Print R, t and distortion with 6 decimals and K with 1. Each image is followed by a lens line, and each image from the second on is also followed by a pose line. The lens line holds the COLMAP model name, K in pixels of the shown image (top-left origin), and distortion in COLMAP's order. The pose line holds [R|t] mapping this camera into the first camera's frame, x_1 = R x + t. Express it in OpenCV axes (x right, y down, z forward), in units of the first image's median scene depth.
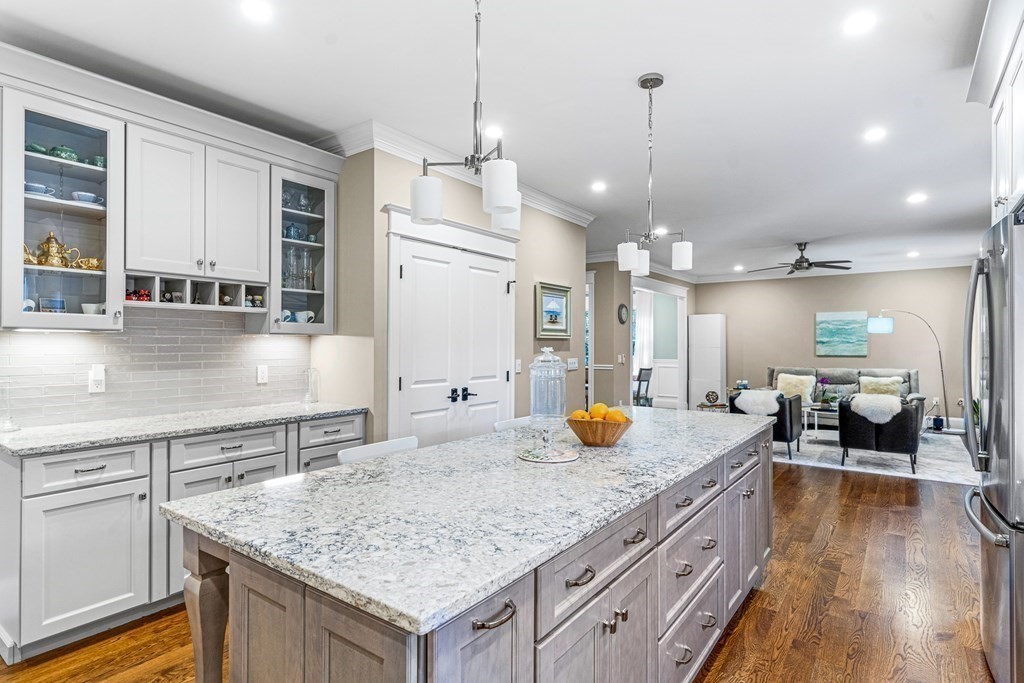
lens RADIAL K [[536.3, 0, 512.0], [0, 536.3, 341.5], [0, 0, 1]] dist [0.002232, -0.000237]
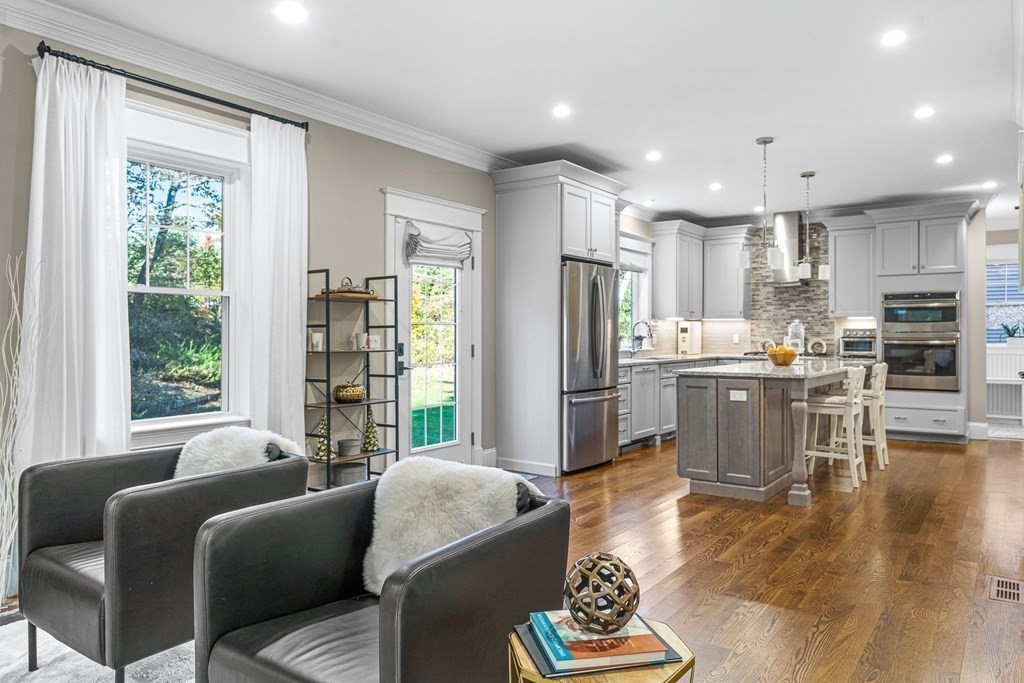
lens RADIAL K [[697.5, 0, 510.7], [0, 697.5, 331.7], [0, 0, 1]] dist [-0.000301, 0.000208]
pose [[-0.999949, -0.003227, -0.009583, 0.340638], [-0.003155, 0.999967, -0.007461, 0.023259], [0.009606, -0.007431, -0.999926, 1.015636]]
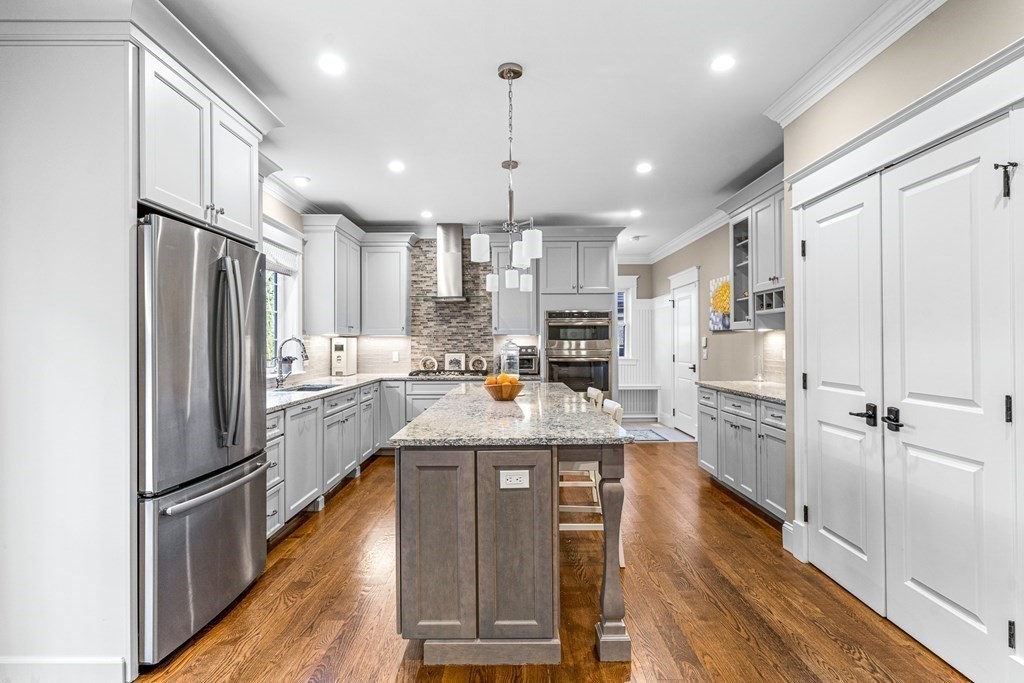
lens RADIAL K [[517.2, 0, 510.1], [0, 517.2, 342.7], [0, 0, 1]] dist [0.002270, 0.000554]
pose [[-0.804133, 0.000414, -0.594449, 0.287191], [0.004582, 0.999974, -0.005502, 0.009301], [0.594432, -0.007148, -0.804114, 0.611456]]
